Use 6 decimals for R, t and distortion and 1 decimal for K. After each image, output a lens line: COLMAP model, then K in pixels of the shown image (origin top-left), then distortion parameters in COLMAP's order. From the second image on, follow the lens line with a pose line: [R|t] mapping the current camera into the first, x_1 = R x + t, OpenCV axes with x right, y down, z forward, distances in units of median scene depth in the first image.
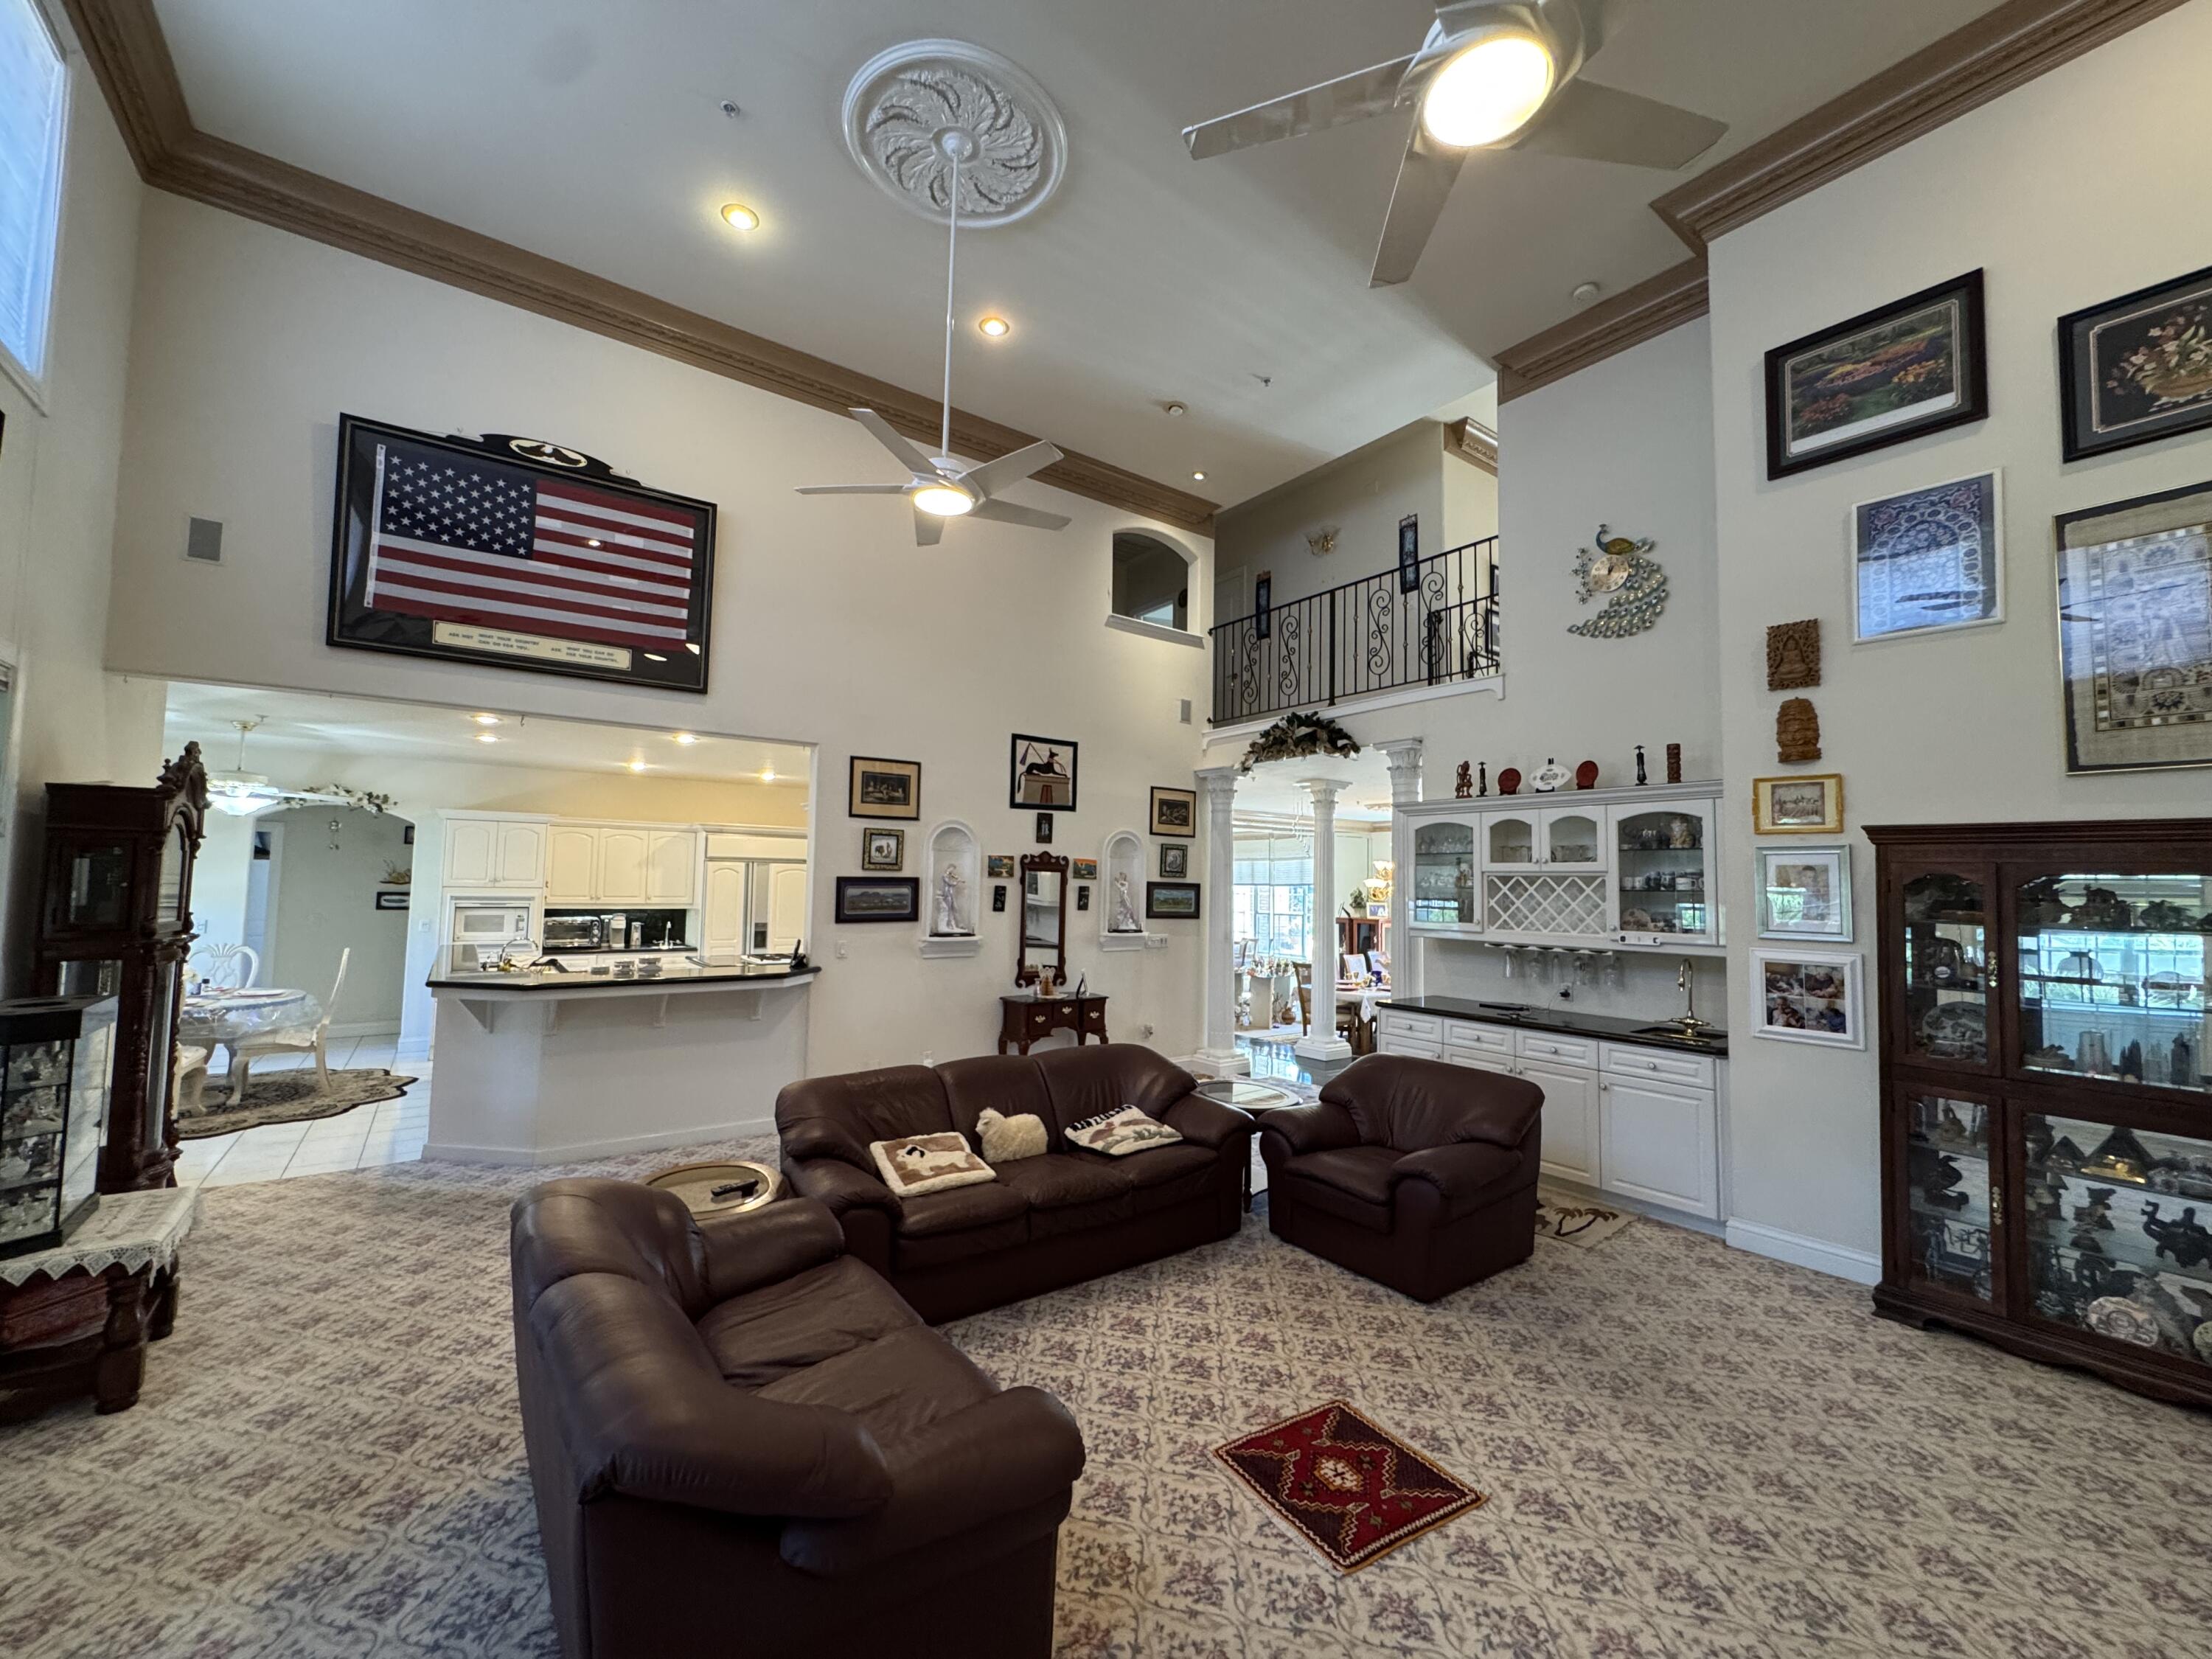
lens RADIAL K [[882.0, 0, 1107.8], [0, 882.0, 829.5], [0, 0, 1]] dist [-0.004469, 0.000582]
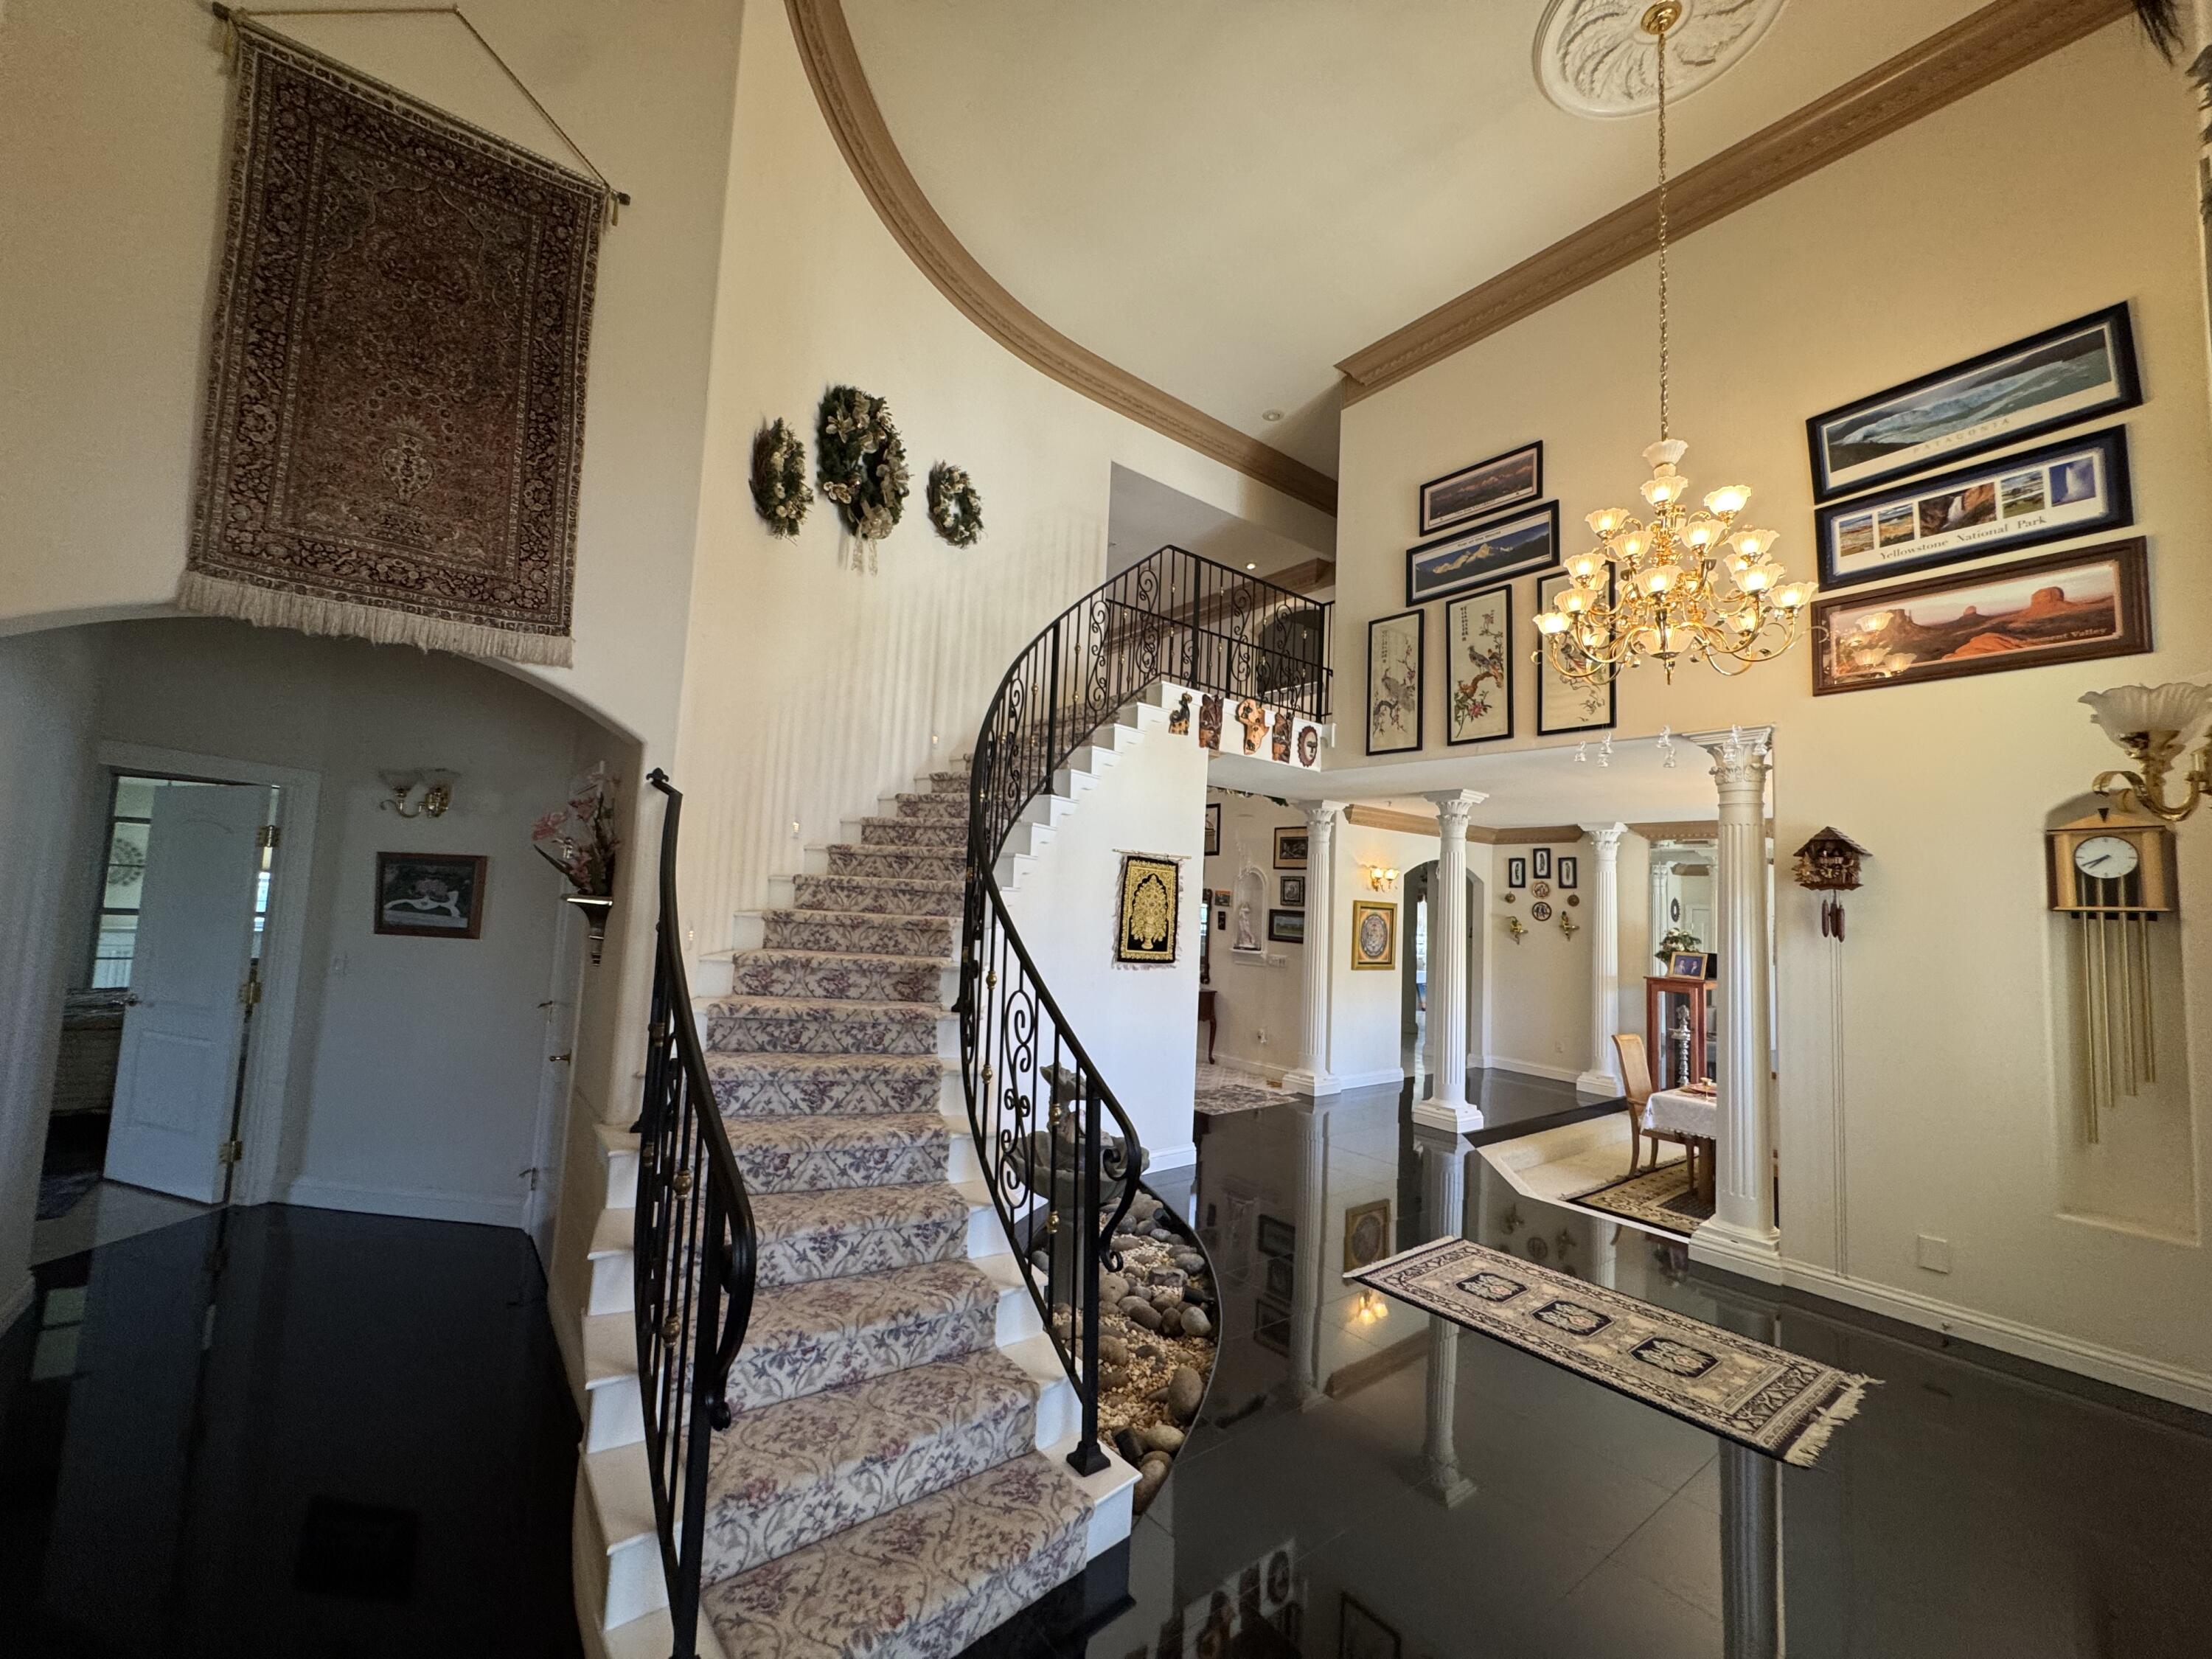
lens RADIAL K [[882.0, 0, 1106.9], [0, 882.0, 830.3], [0, 0, 1]] dist [-0.004469, 0.000582]
pose [[0.023493, -0.098812, -0.994829, 1.746205], [0.017265, 0.994995, -0.098421, 0.095147], [0.999575, -0.014864, 0.025082, 1.081937]]
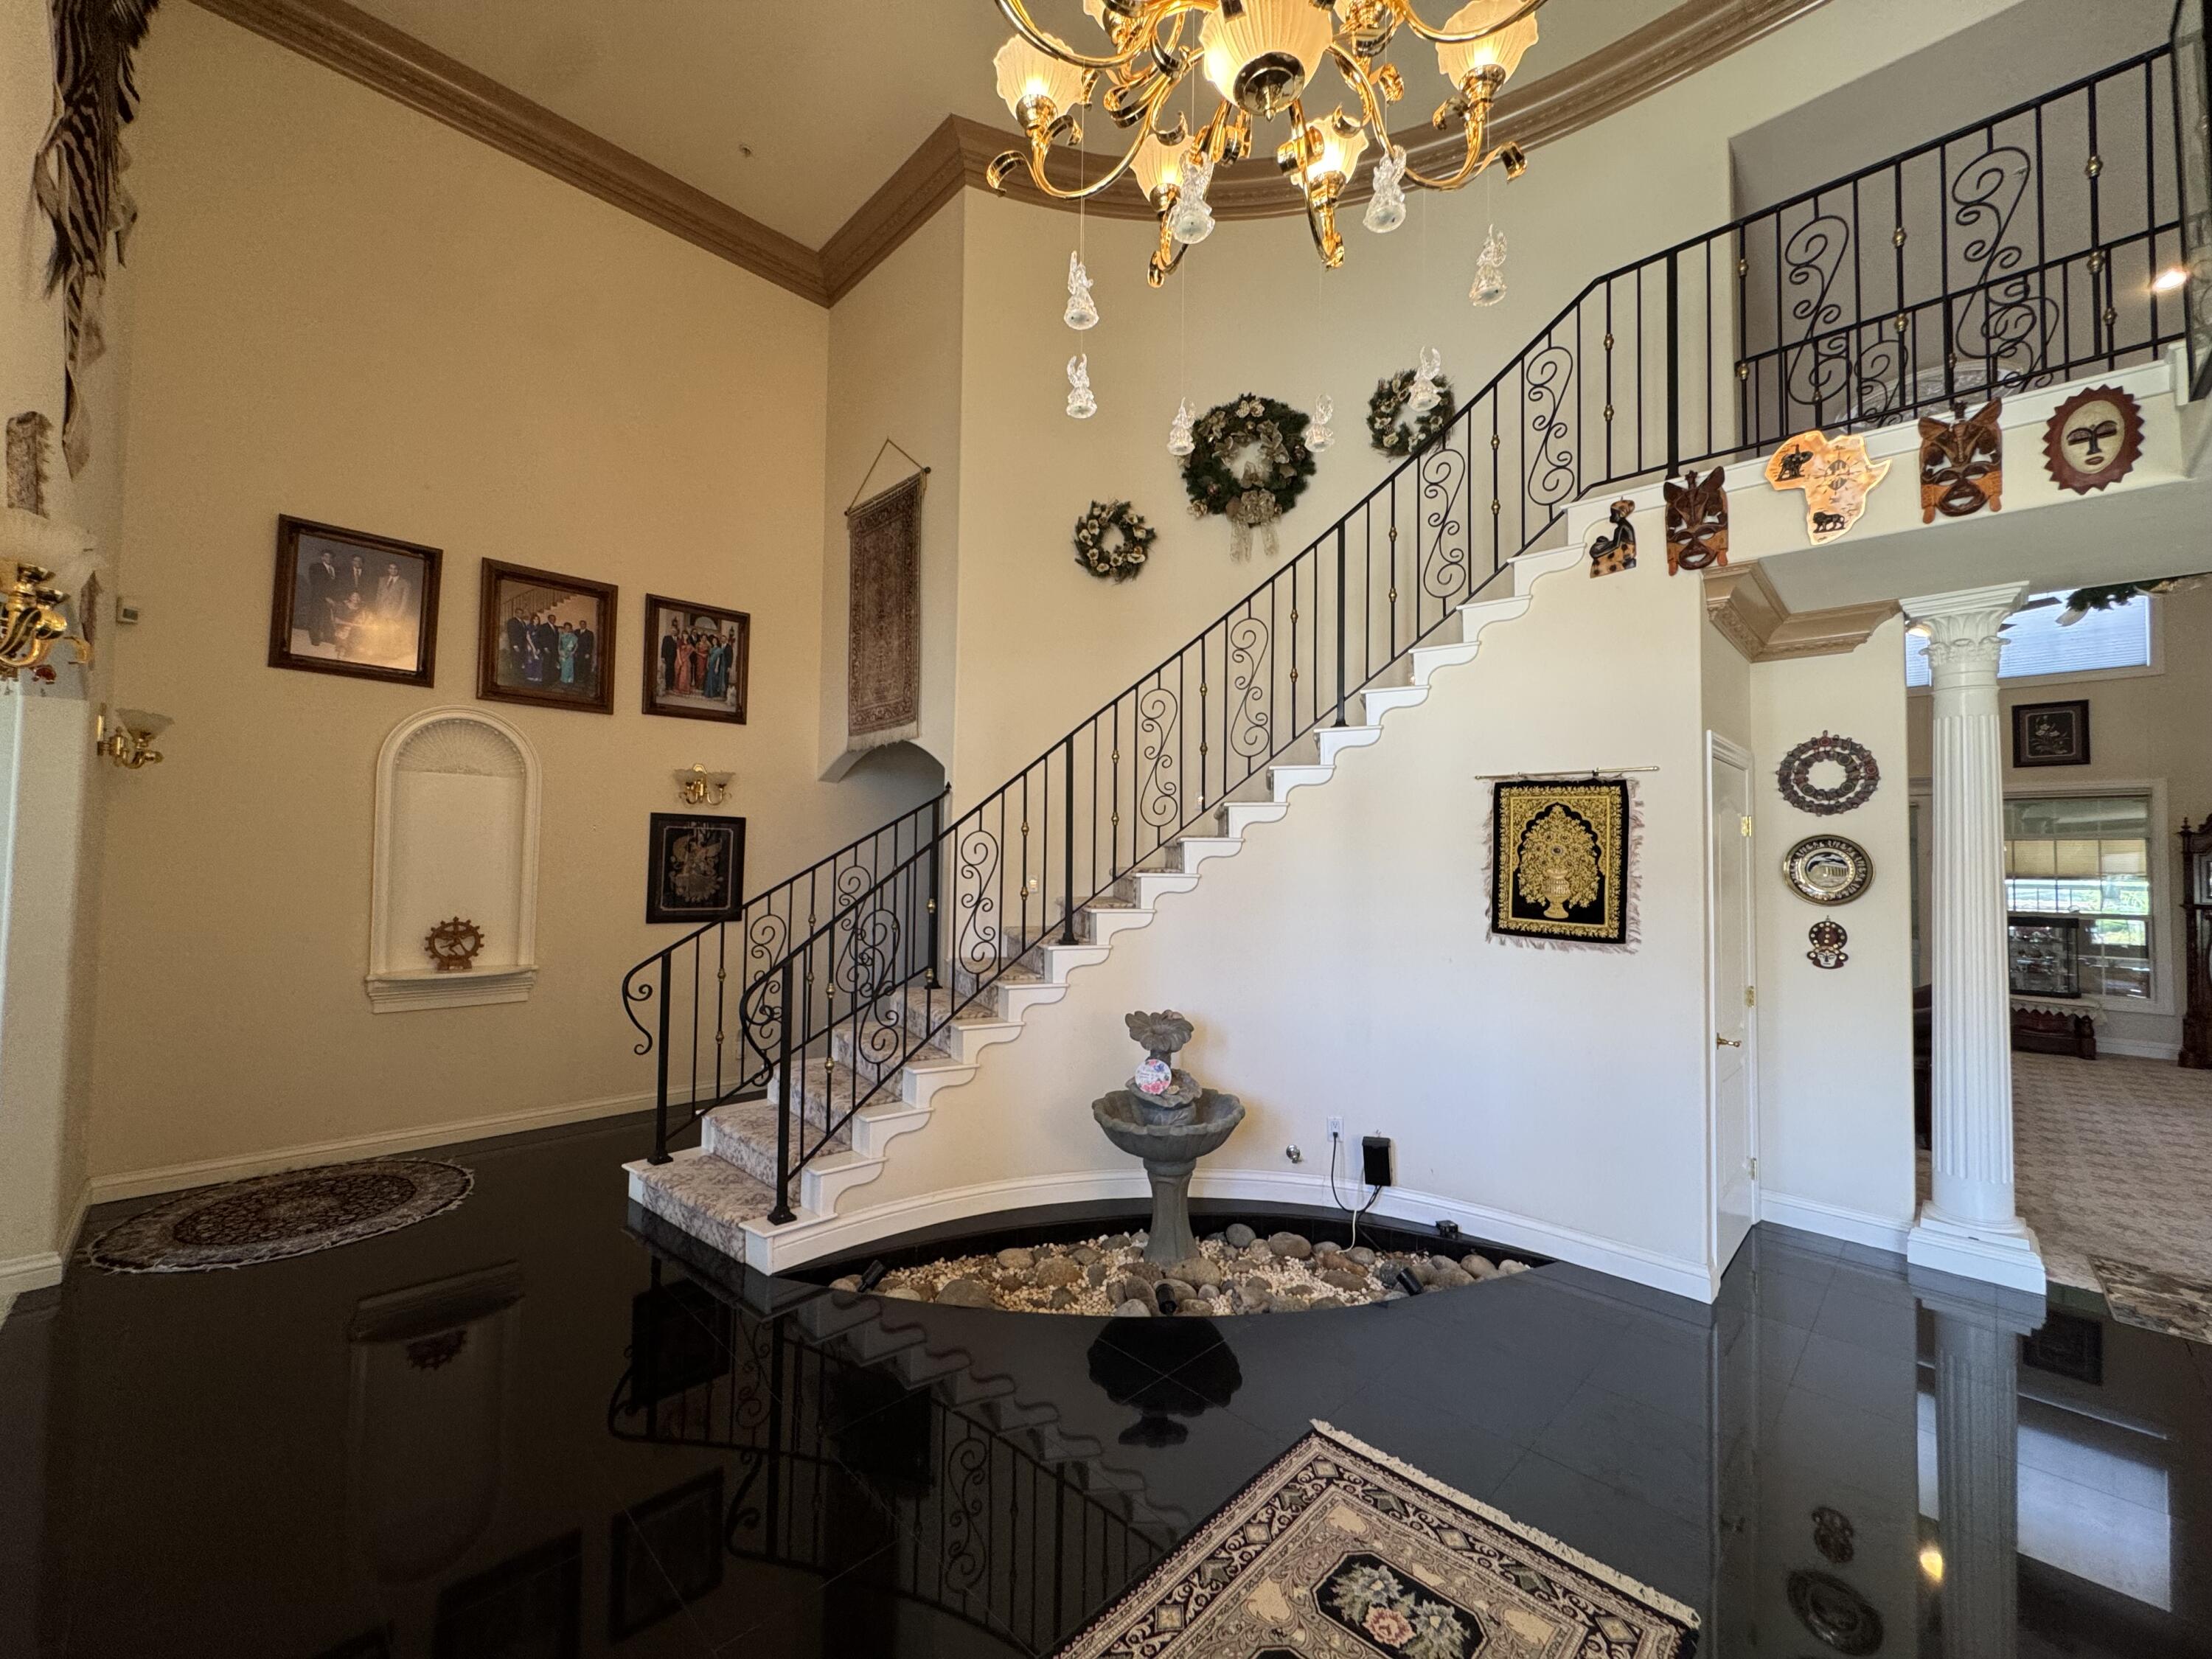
lens RADIAL K [[882.0, 0, 1109.6], [0, 882.0, 830.4], [0, 0, 1]] dist [-0.004469, 0.000582]
pose [[-0.988797, -0.035698, -0.144937, 1.154596], [-0.021223, 0.994739, -0.100217, 0.140357], [0.147752, -0.096019, -0.984352, 1.768531]]
